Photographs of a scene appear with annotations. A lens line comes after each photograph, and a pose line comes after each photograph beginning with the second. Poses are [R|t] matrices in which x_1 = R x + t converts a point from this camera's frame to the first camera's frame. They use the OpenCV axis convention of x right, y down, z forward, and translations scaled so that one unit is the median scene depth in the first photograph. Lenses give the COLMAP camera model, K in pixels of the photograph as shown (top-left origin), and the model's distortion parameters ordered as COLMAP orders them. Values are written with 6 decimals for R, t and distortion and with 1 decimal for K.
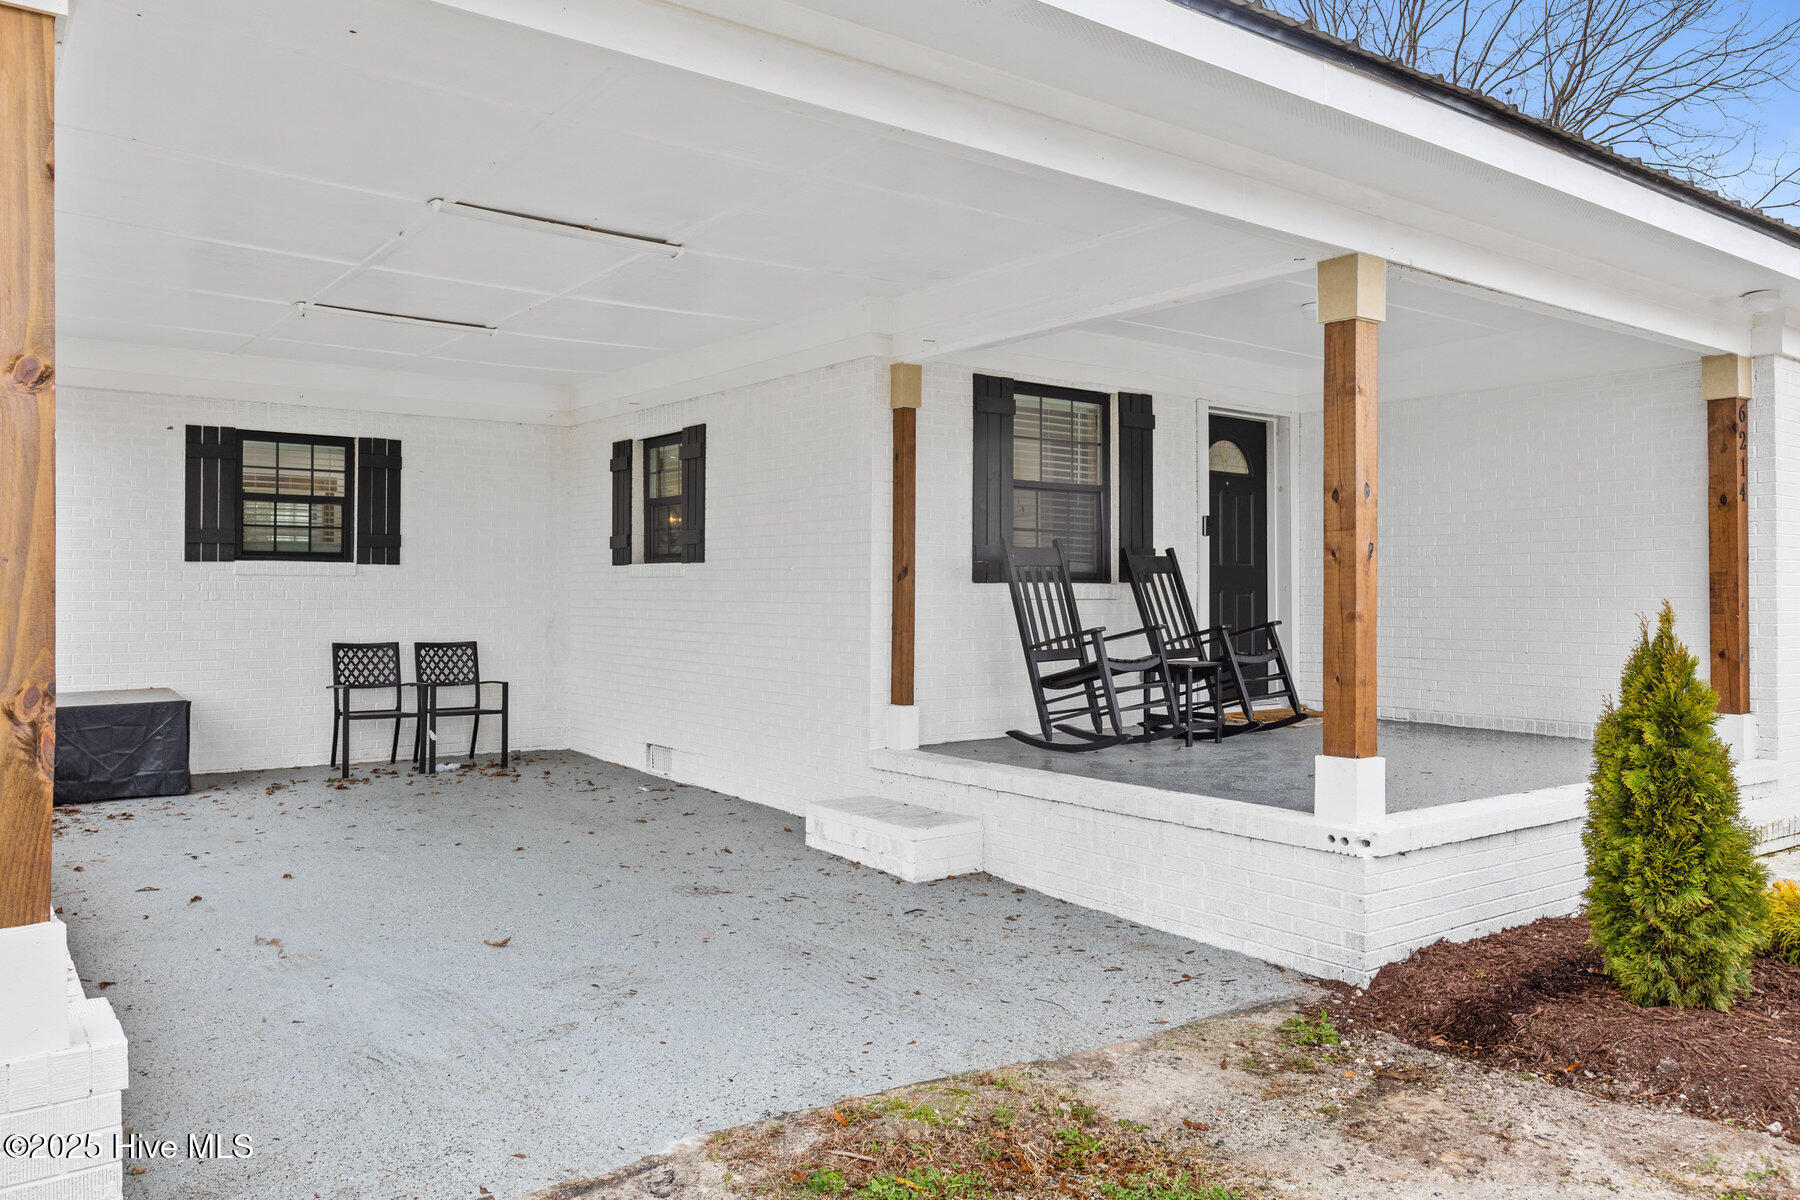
lens RADIAL K [[1317.7, 0, 900.5], [0, 1317.7, 558.6], [0, 0, 1]] dist [-0.003448, -0.000573]
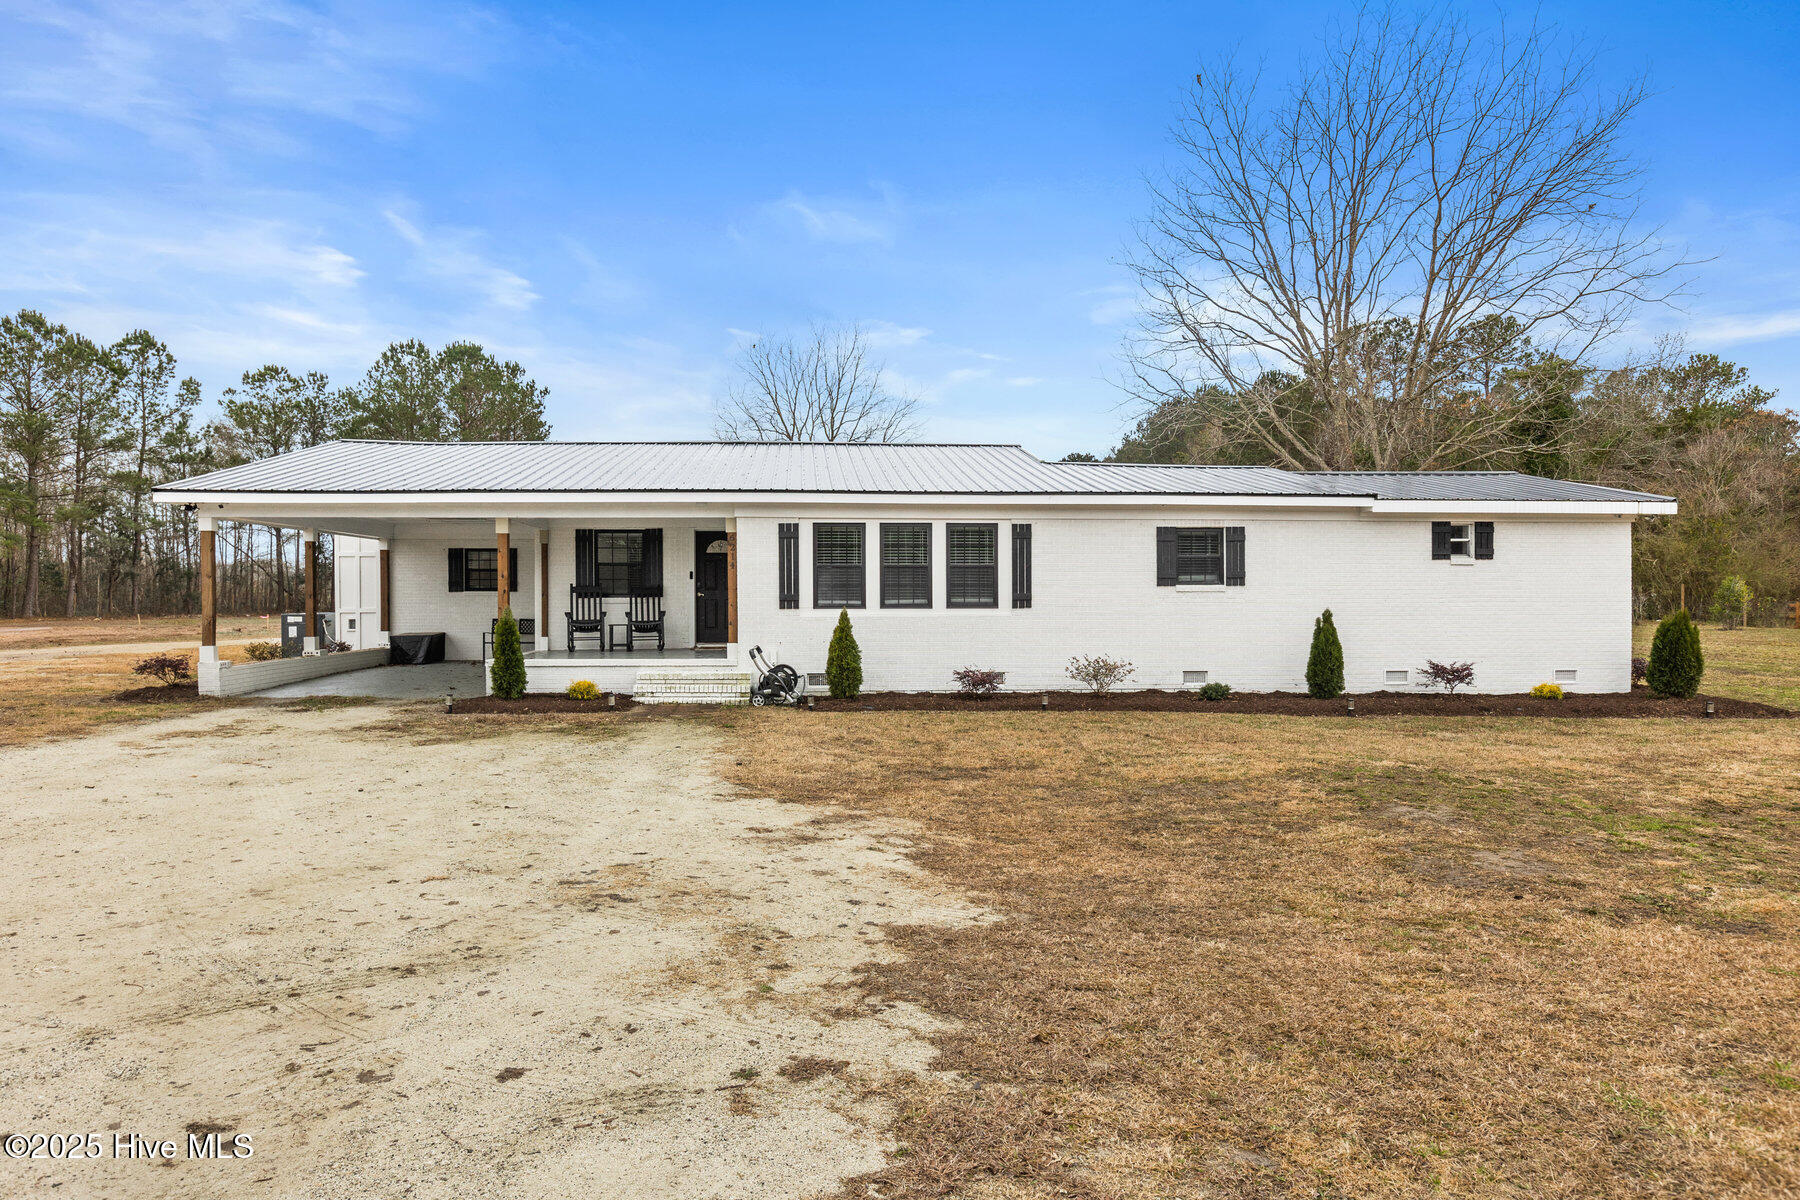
lens RADIAL K [[1127.5, 0, 899.7], [0, 1127.5, 579.9], [0, 0, 1]] dist [-0.004274, -0.001408]
pose [[0.827153, -0.014521, -0.561789, 1.798221], [0.020267, 0.999787, 0.003999, -0.016235], [0.561611, -0.014693, 0.827271, -0.623376]]
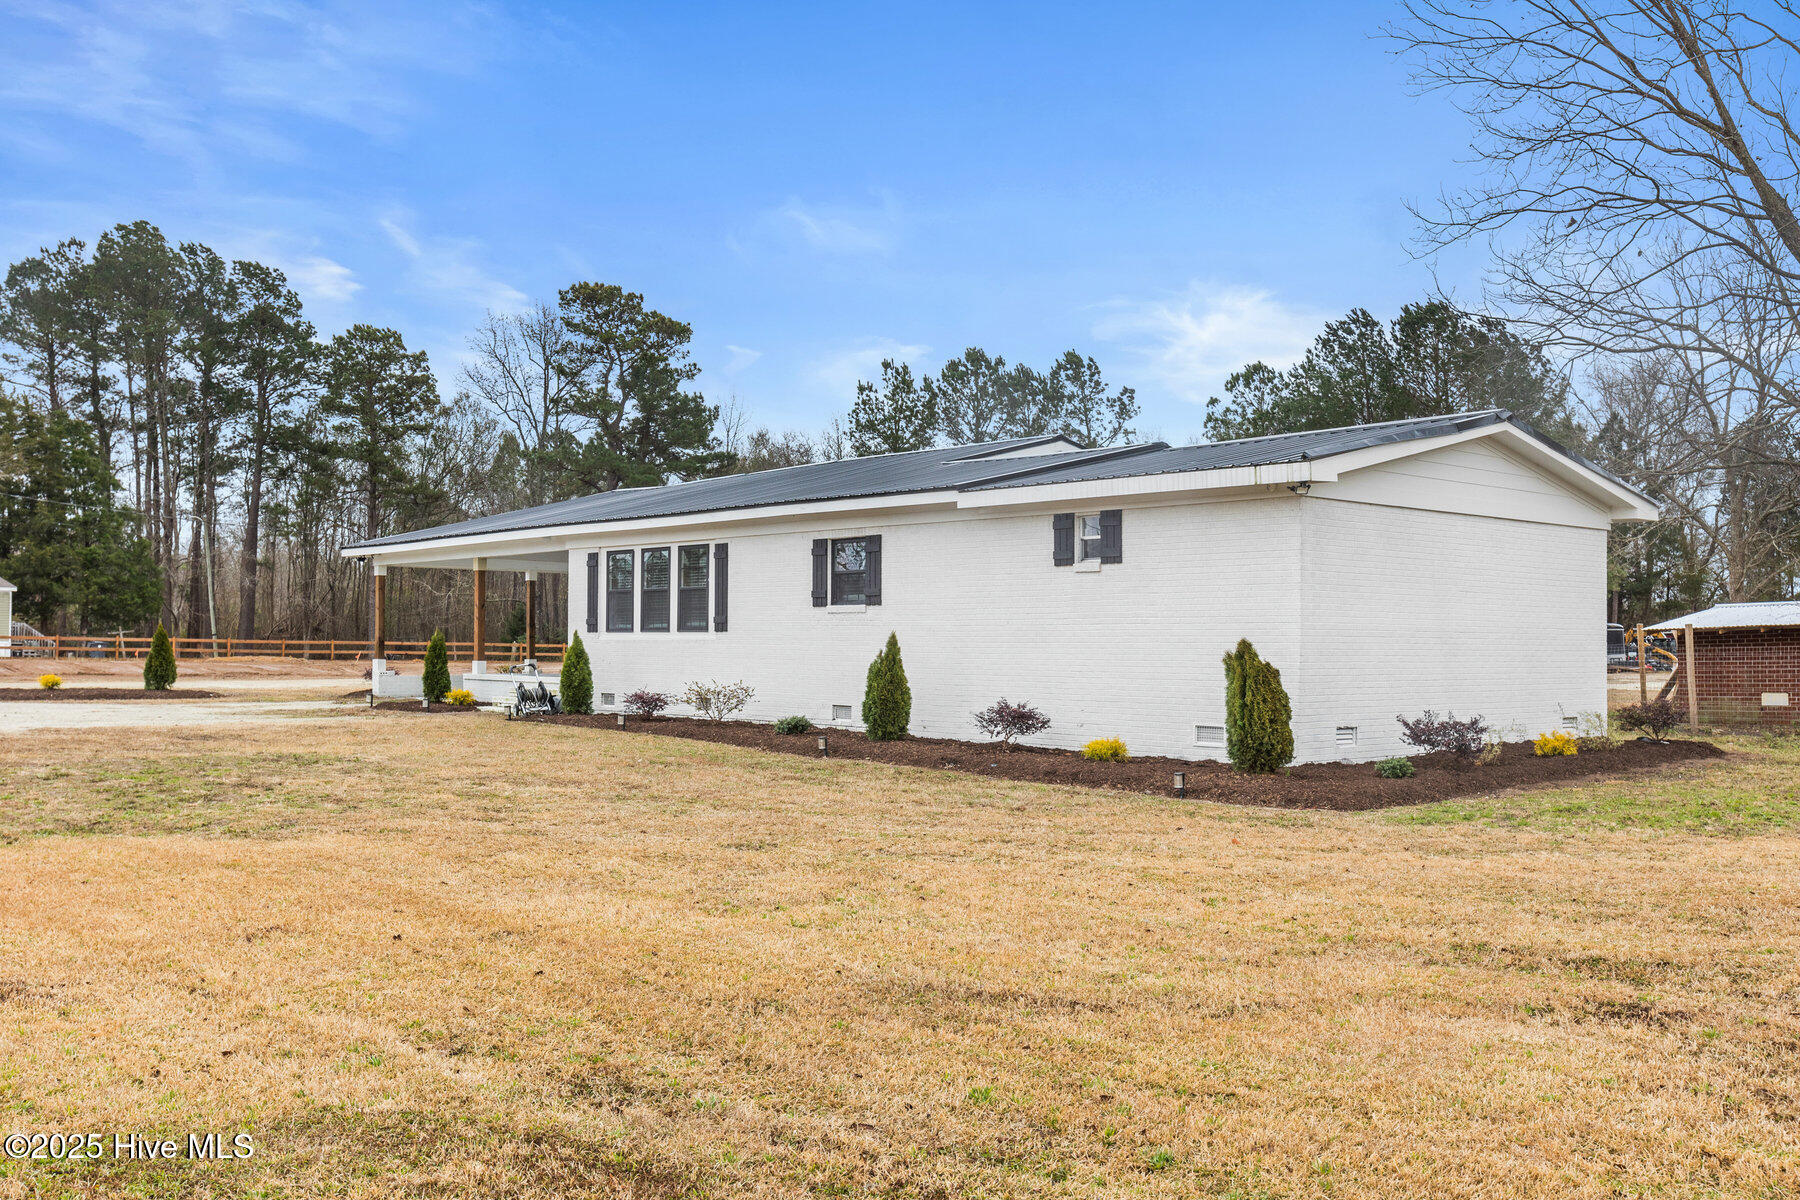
lens RADIAL K [[1670.9, 0, 900.0], [0, 1670.9, 600.0], [0, 0, 1]] dist [-0.186365, 0.000142]
pose [[0.063398, -0.033126, -0.997438, 3.601007], [0.018826, 0.999311, -0.031992, 0.084092], [0.997811, -0.016749, 0.063978, 1.202326]]
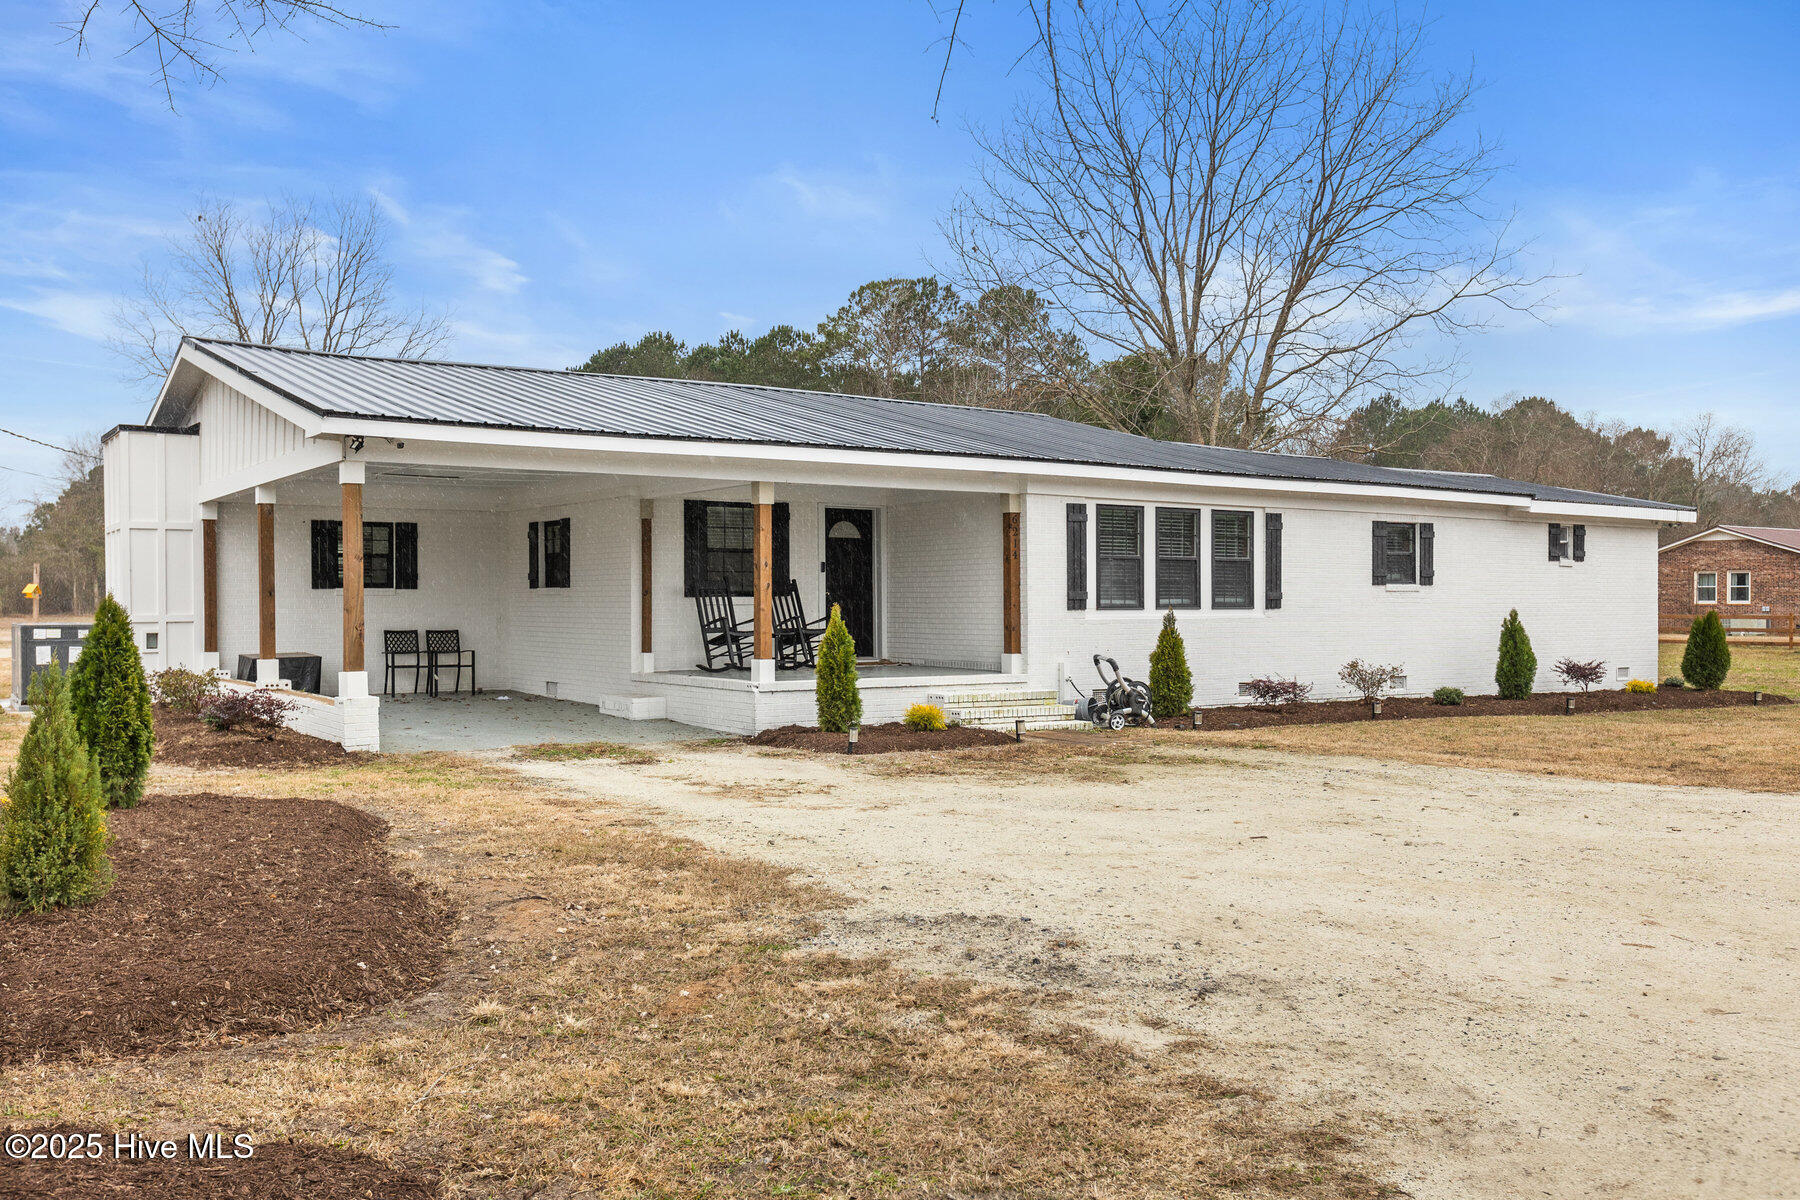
lens RADIAL K [[1568.1, 0, 900.0], [0, 1568.1, 600.0], [0, 0, 1]] dist [0.007624, 0.003171]
pose [[0.999104, -0.006589, -0.041818, 0.428387], [0.007553, 0.999708, 0.022954, -0.027765], [0.041654, -0.023249, 0.998862, -1.289172]]
